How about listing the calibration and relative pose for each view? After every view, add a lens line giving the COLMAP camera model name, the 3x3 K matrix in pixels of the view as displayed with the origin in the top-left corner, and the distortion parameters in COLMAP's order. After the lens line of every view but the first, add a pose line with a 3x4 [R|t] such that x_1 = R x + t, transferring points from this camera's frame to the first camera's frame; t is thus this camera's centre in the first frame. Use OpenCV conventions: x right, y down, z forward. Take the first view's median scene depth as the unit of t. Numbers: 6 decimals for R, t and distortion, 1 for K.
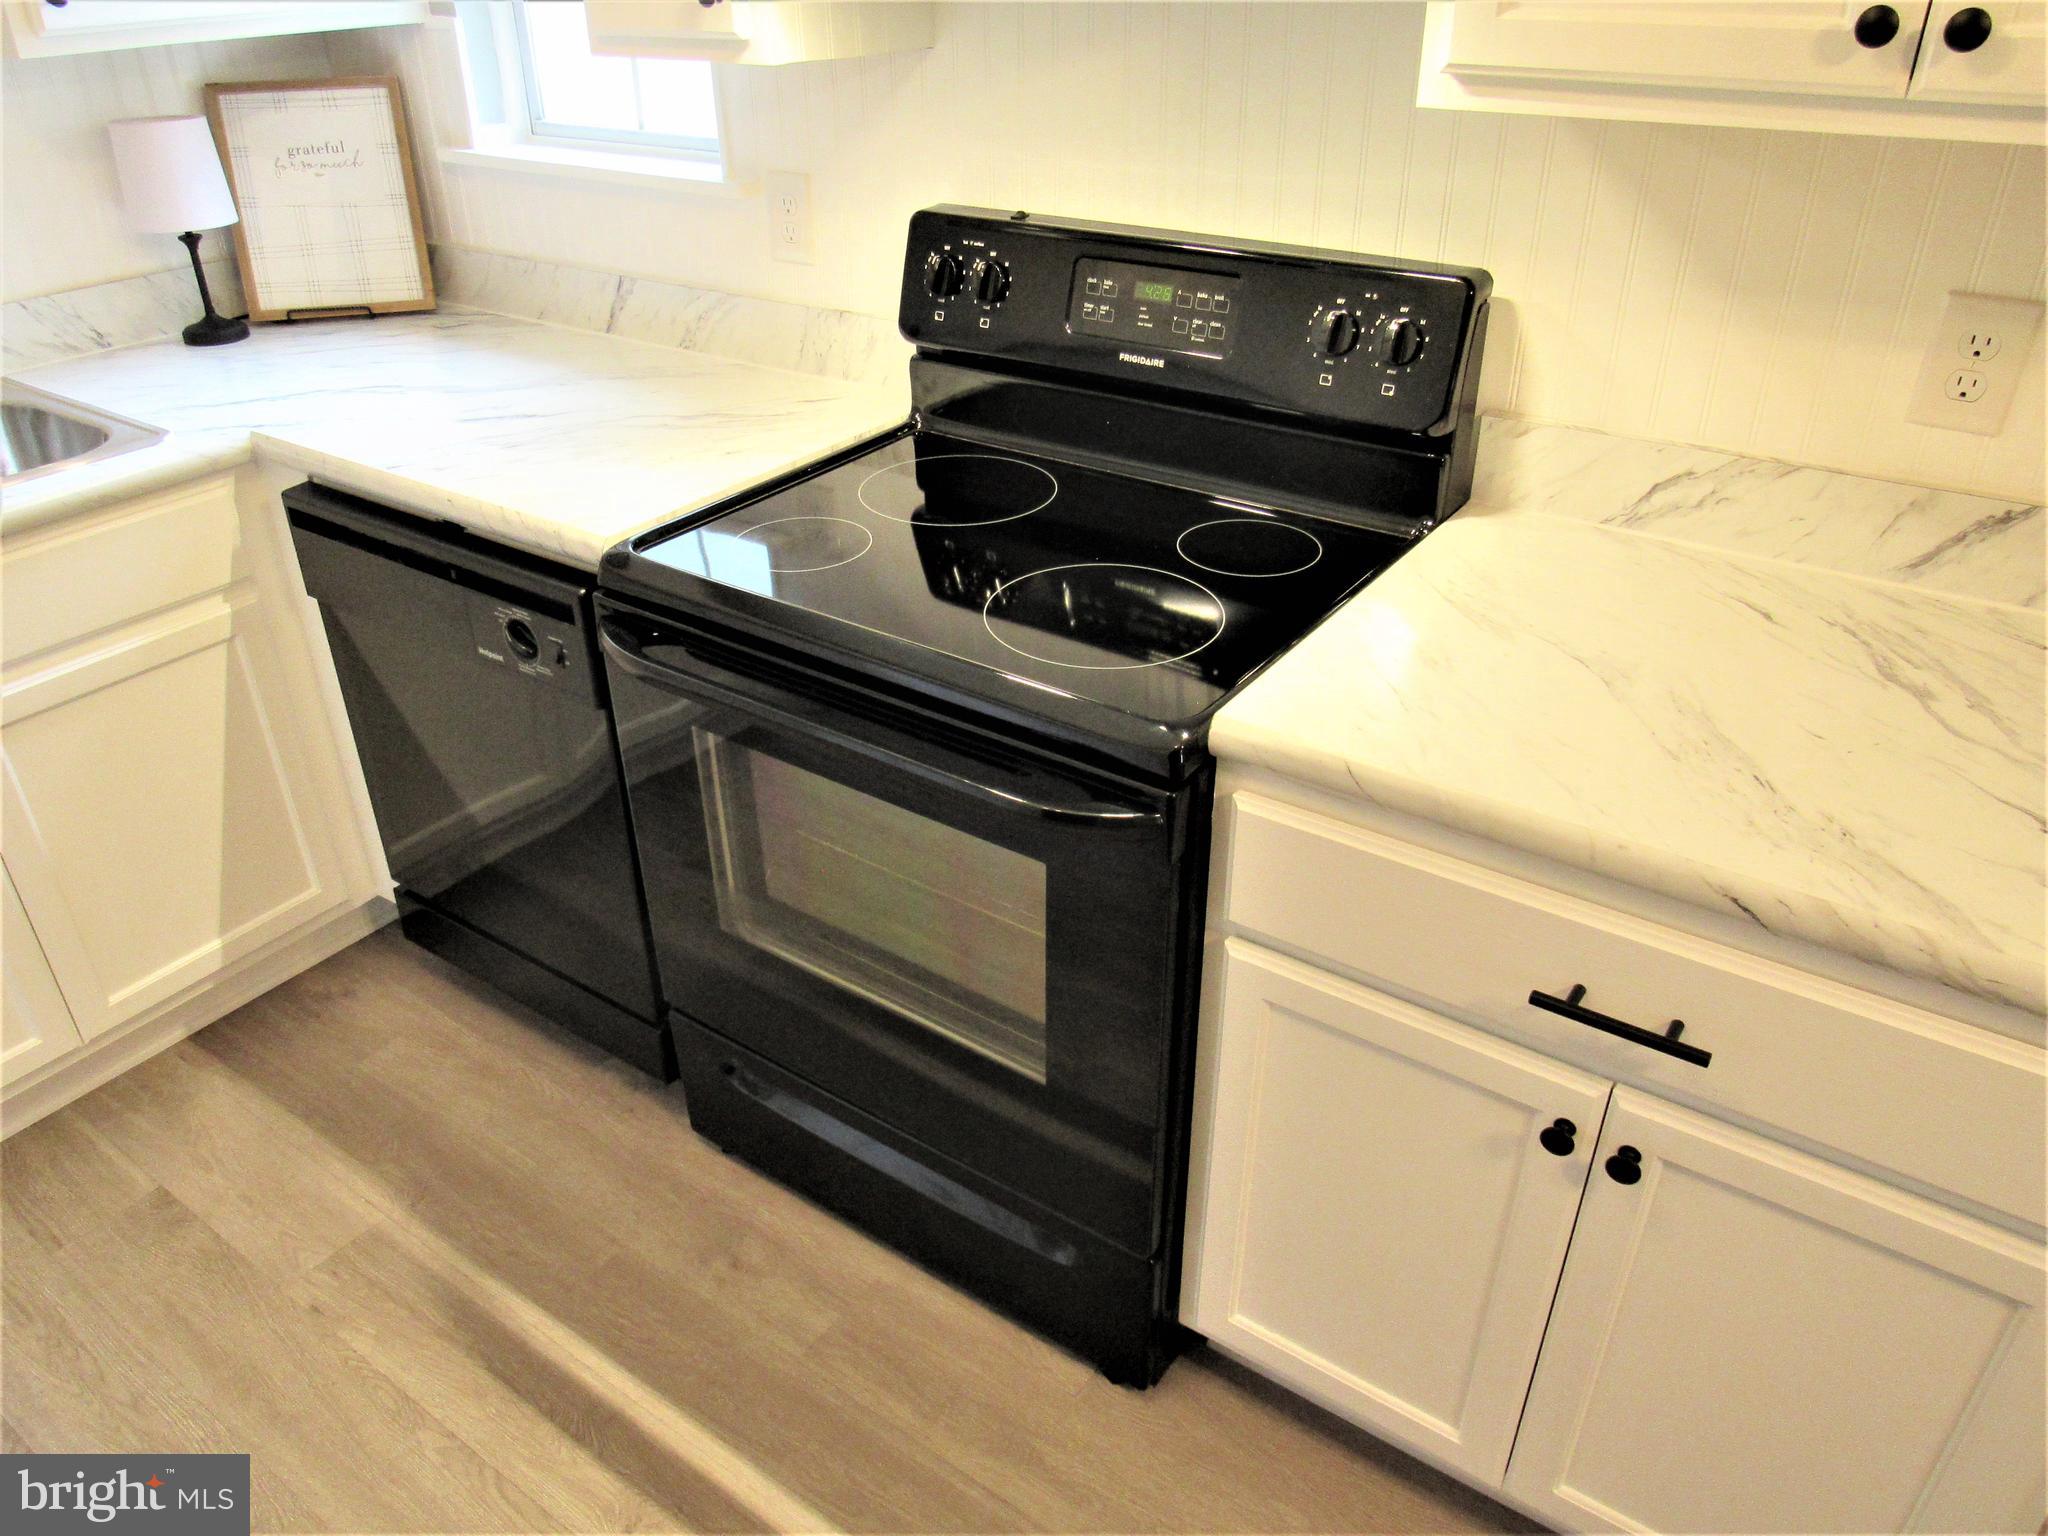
lens RADIAL K [[1457.0, 0, 1011.1], [0, 1457.0, 759.9], [0, 0, 1]] dist [-0.021570, -0.002762]
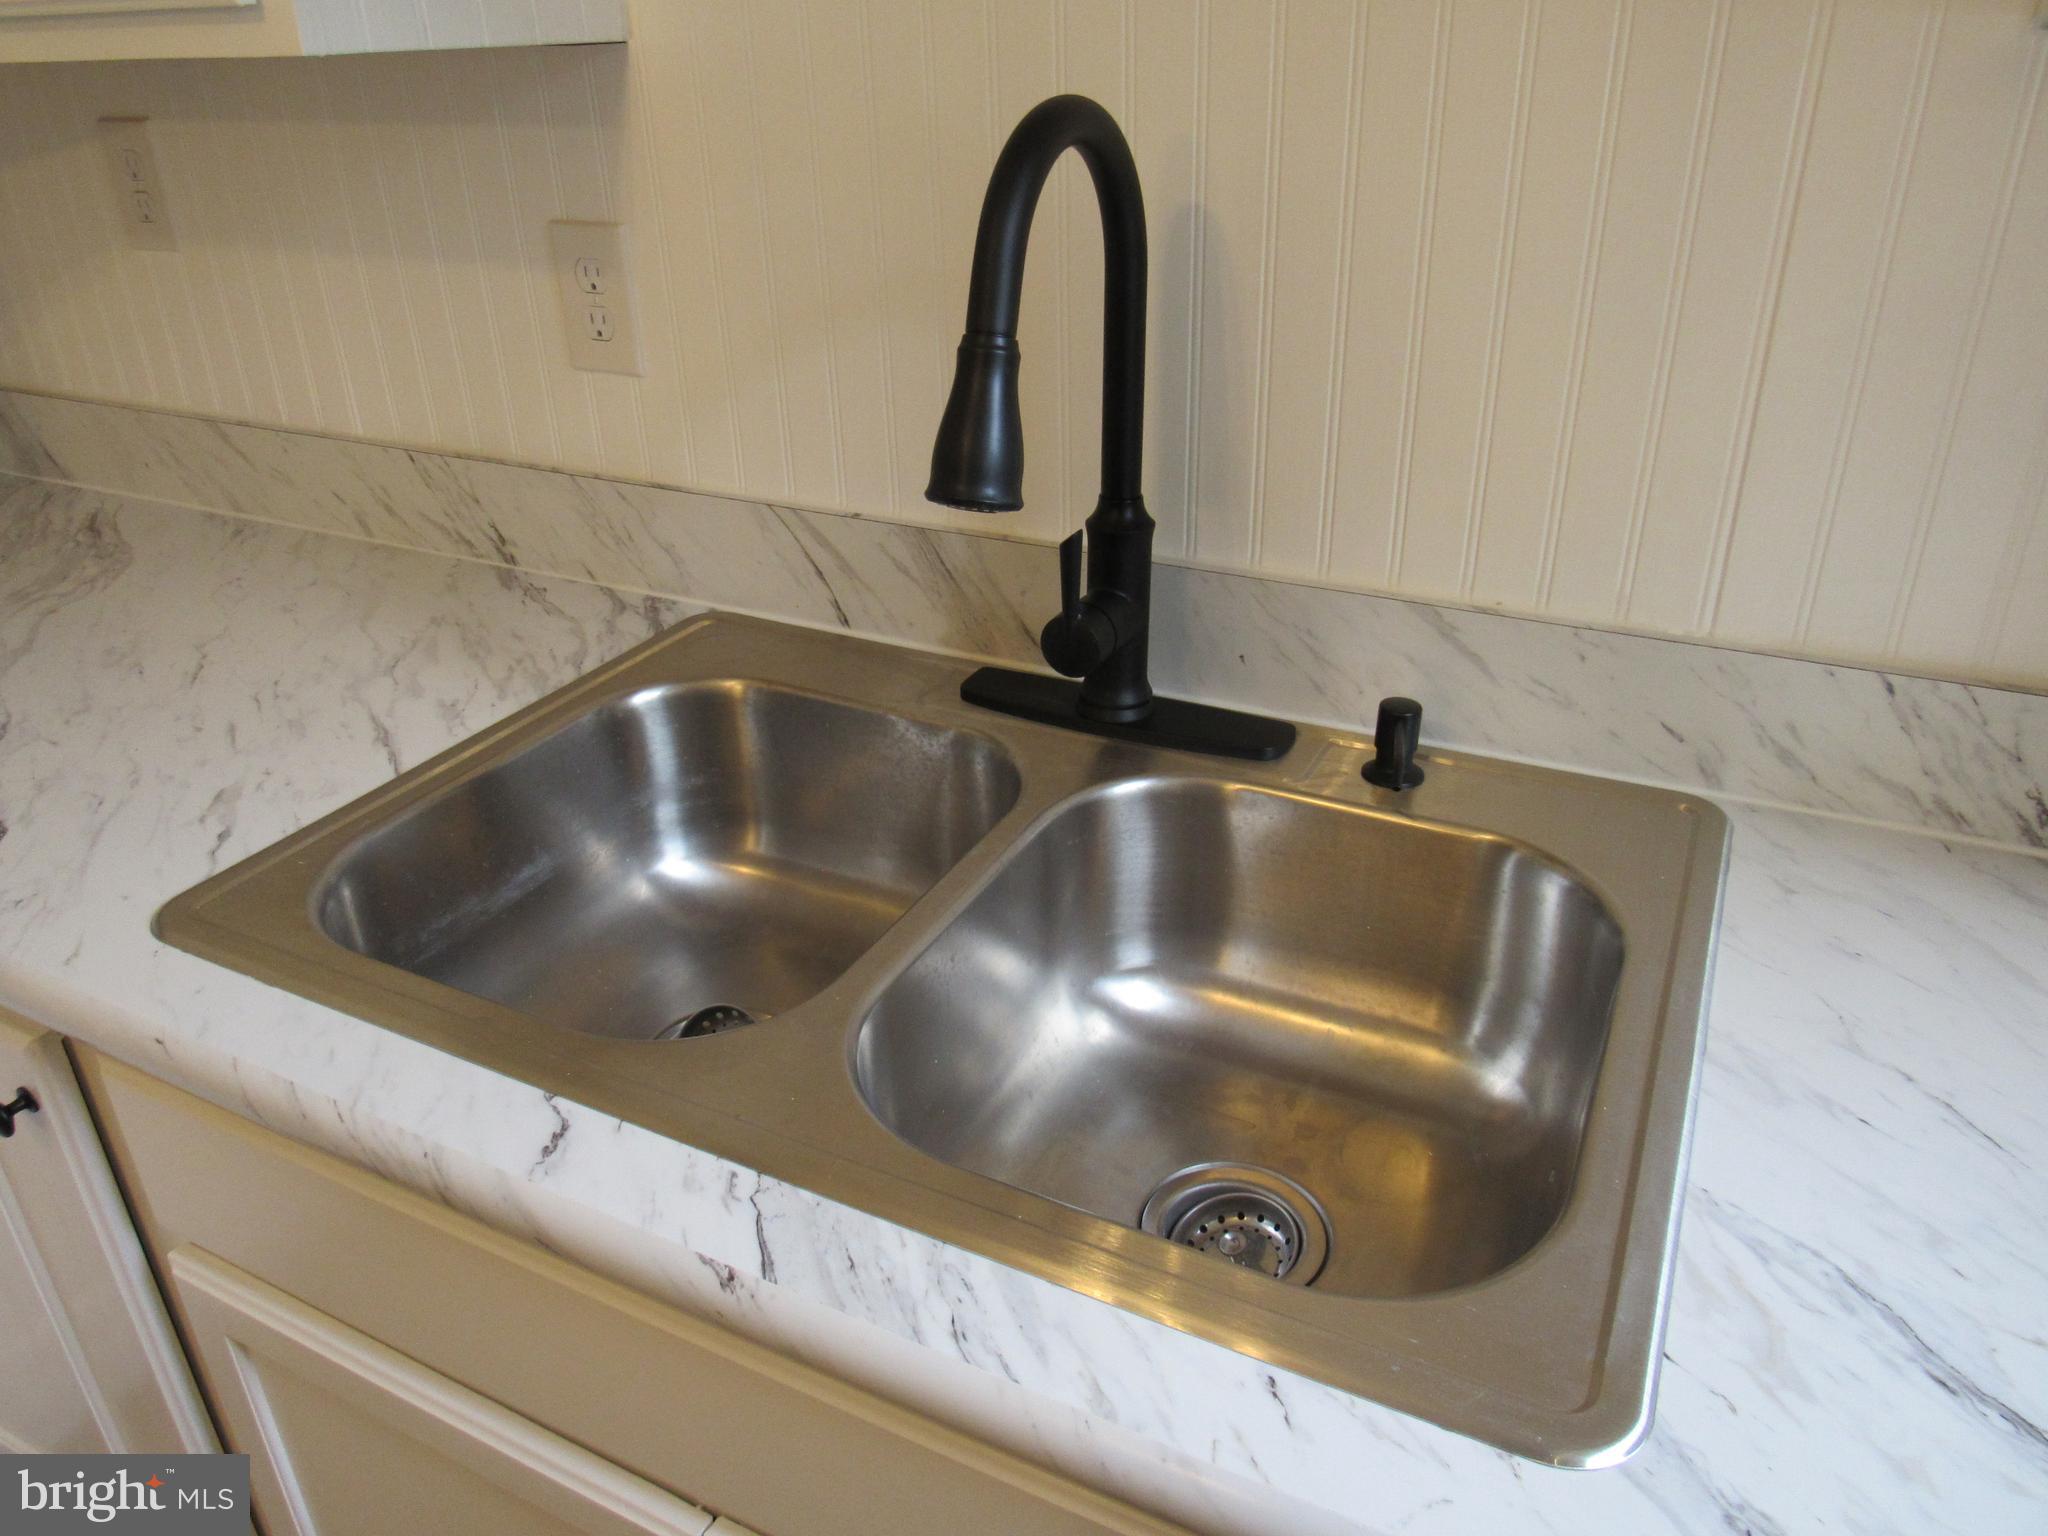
lens RADIAL K [[1475.1, 0, 1024.0], [0, 1475.1, 768.0], [0, 0, 1]] dist [-0.009828, 0.000751]
pose [[0.151583, 0.461486, -0.874102, -0.425254], [-0.486152, 0.804775, 0.340578, -0.368115], [0.860627, 0.373320, 0.346343, 0.775874]]
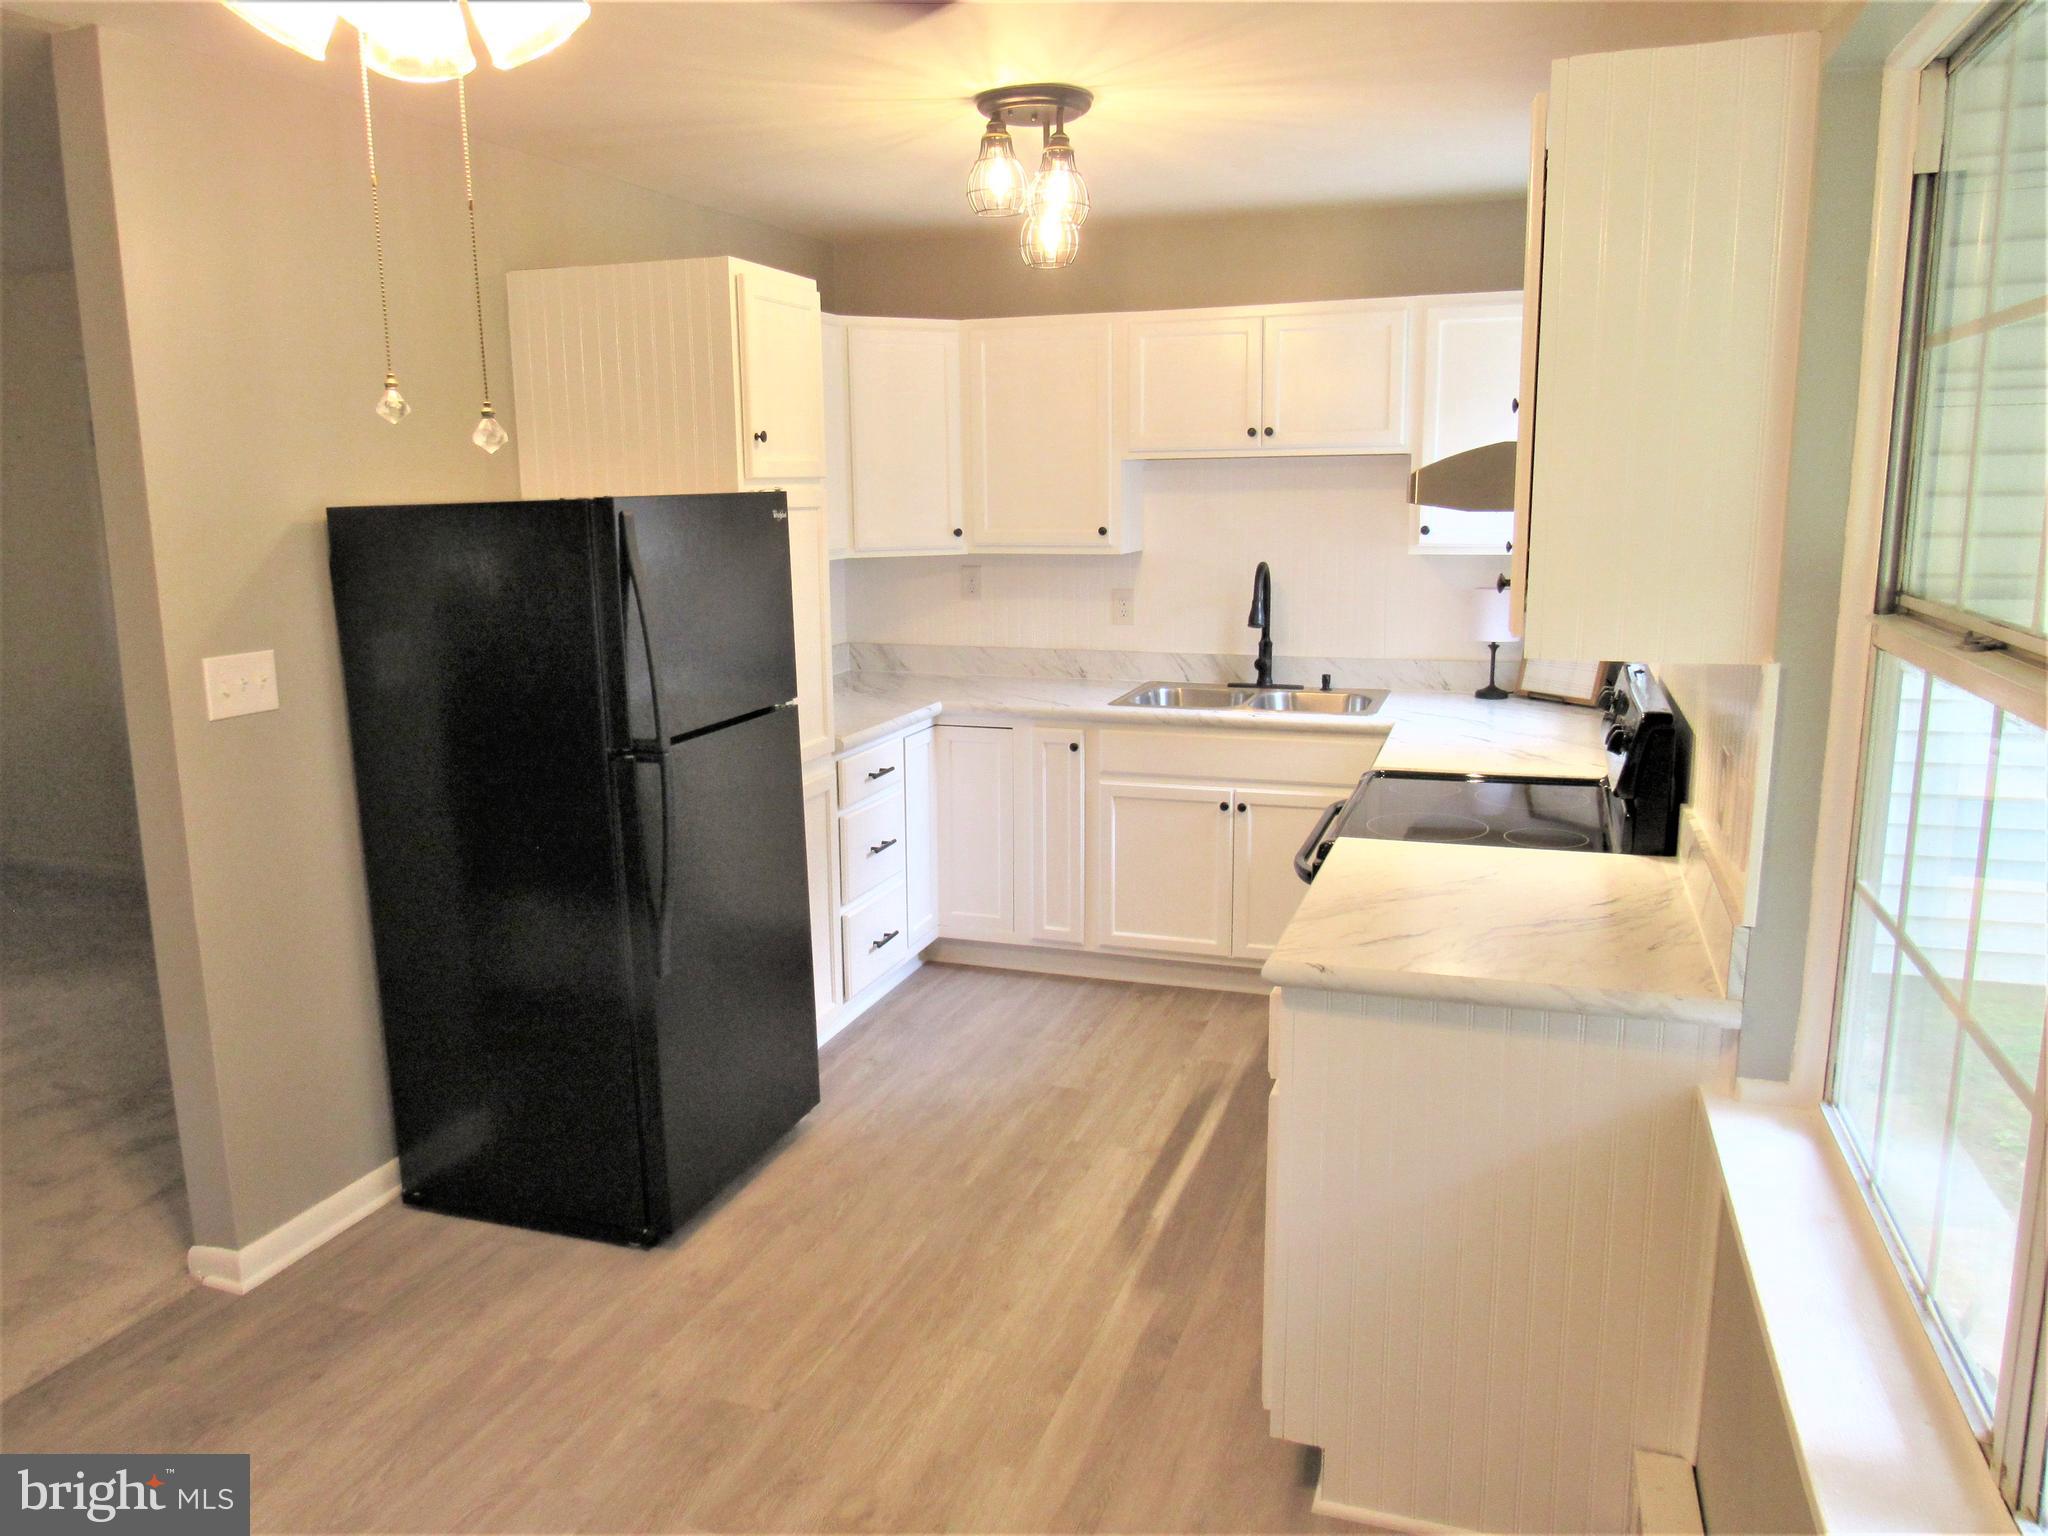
lens RADIAL K [[1457.0, 0, 1011.1], [0, 1457.0, 759.9], [0, 0, 1]] dist [-0.021570, -0.002762]
pose [[0.277091, 0.191408, -0.941586, 1.344985], [-0.479655, 0.876674, 0.037059, 0.013941], [0.832557, 0.441368, 0.334728, -0.155075]]
